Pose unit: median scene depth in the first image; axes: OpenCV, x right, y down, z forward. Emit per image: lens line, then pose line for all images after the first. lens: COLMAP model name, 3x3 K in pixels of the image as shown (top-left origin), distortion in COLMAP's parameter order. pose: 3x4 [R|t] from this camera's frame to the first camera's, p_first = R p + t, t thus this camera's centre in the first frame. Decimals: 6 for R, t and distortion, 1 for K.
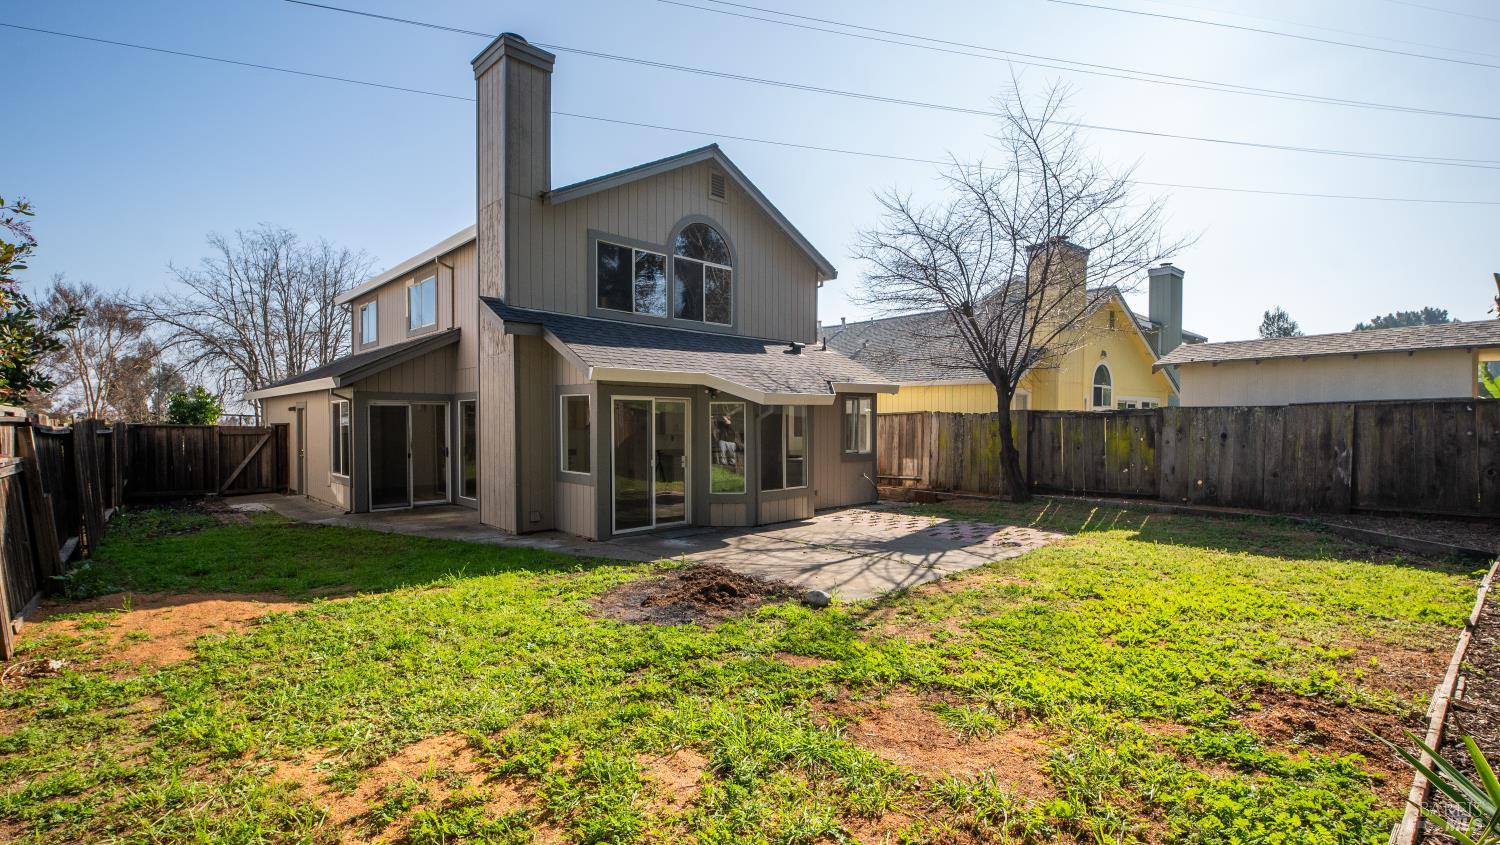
lens RADIAL K [[673.4, 0, 746.0], [0, 673.4, 431.5], [0, 0, 1]] dist [0.013124, -0.006661]
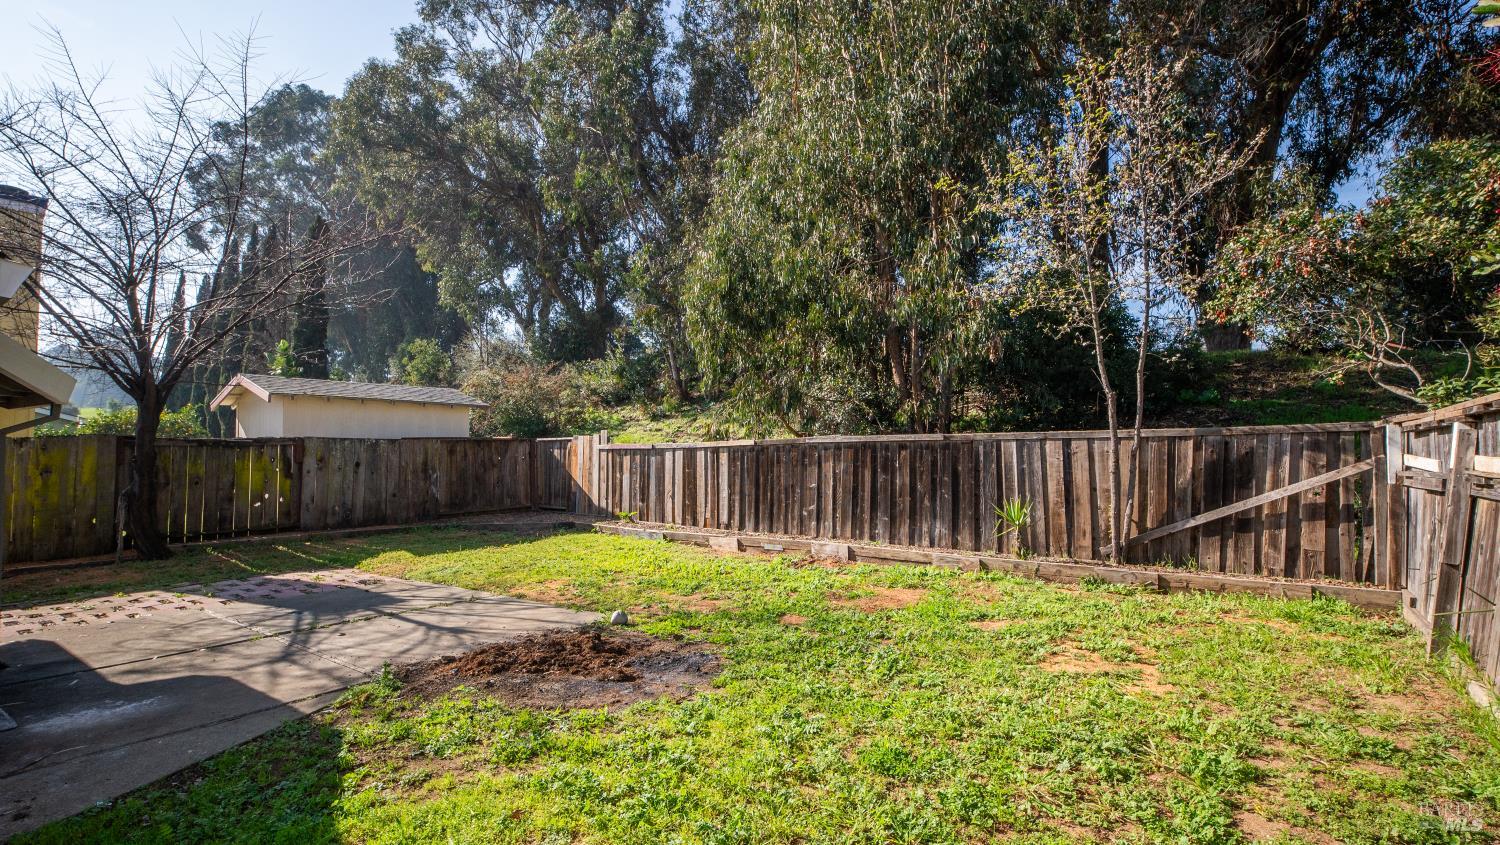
lens RADIAL K [[673.4, 0, 751.3], [0, 673.4, 422.0], [0, 0, 1]] dist [0.013124, -0.006661]
pose [[-0.196454, 0.053300, 0.979063, -0.418448], [0.019010, 0.998541, -0.050546, 0.004470], [-0.980329, 0.008682, -0.197181, 0.449696]]
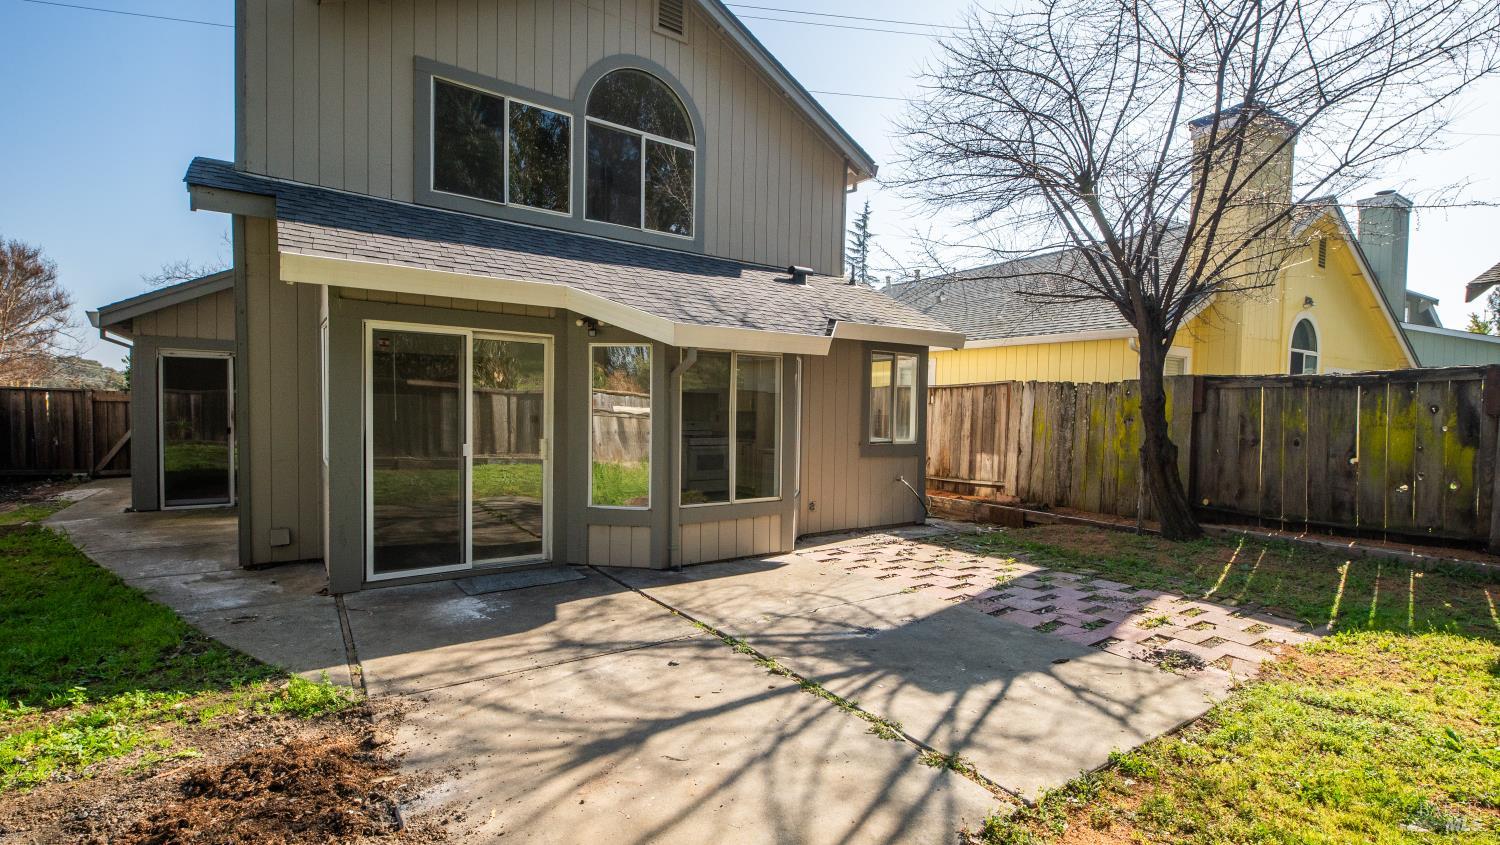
lens RADIAL K [[673.4, 0, 745.3], [0, 673.4, 431.1], [0, 0, 1]] dist [0.013124, -0.006661]
pose [[0.988560, 0.022082, -0.149204, 0.121092], [-0.019756, 0.999659, 0.017056, 0.012917], [0.149530, -0.013913, 0.988659, 0.355942]]
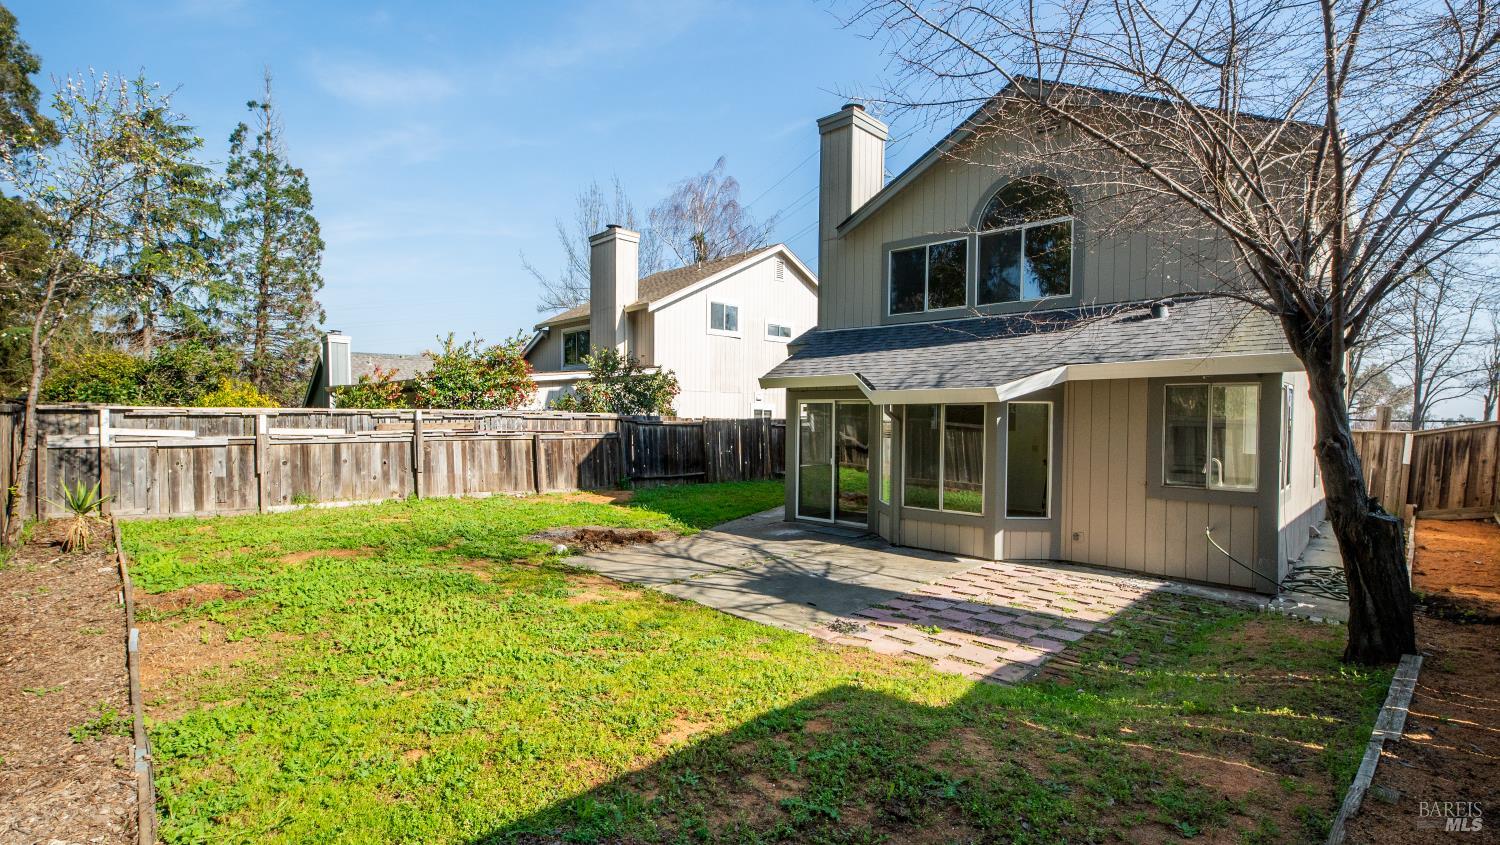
lens RADIAL K [[673.4, 0, 748.0], [0, 673.4, 426.2], [0, 0, 1]] dist [0.013124, -0.006661]
pose [[0.053070, 0.012580, -0.998512, 0.665355], [-0.021799, 0.999697, 0.011437, -0.013523], [0.998353, 0.021160, 0.053328, 0.586544]]
